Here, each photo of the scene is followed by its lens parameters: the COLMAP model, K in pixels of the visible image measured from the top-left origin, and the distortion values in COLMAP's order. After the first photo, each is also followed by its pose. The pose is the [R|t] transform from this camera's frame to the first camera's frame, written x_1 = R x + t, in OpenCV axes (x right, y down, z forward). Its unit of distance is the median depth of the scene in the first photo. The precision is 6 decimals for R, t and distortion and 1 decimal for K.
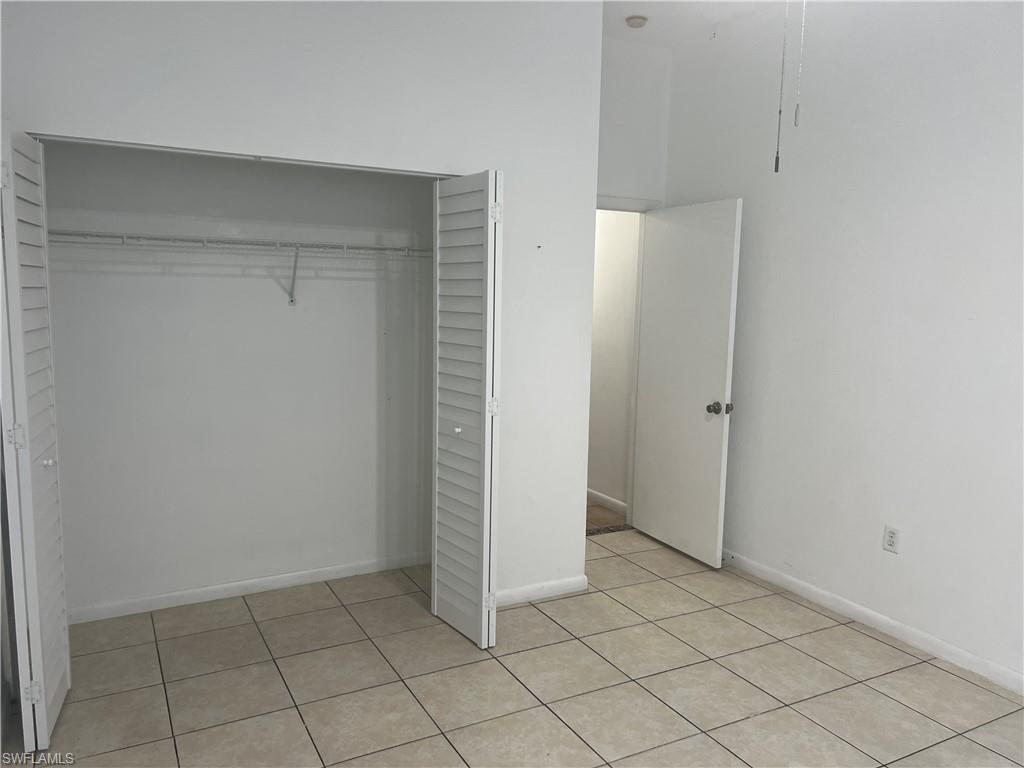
lens RADIAL K [[767.5, 0, 512.2], [0, 767.5, 385.7], [0, 0, 1]] dist [0.066036, -0.074814]
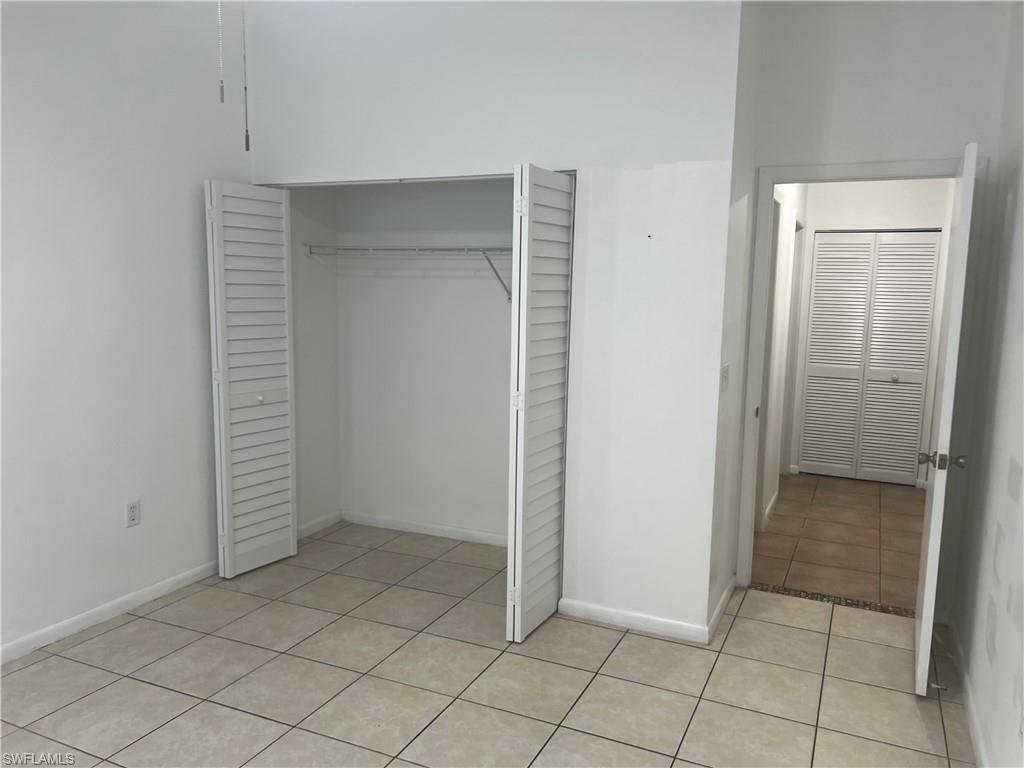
lens RADIAL K [[767.5, 0, 533.3], [0, 767.5, 390.3], [0, 0, 1]] dist [0.066036, -0.074814]
pose [[0.604681, 0.097195, -0.790515, 0.709187], [-0.102337, 0.993780, 0.043907, -0.030415], [0.789866, 0.054349, 0.610867, 0.371041]]
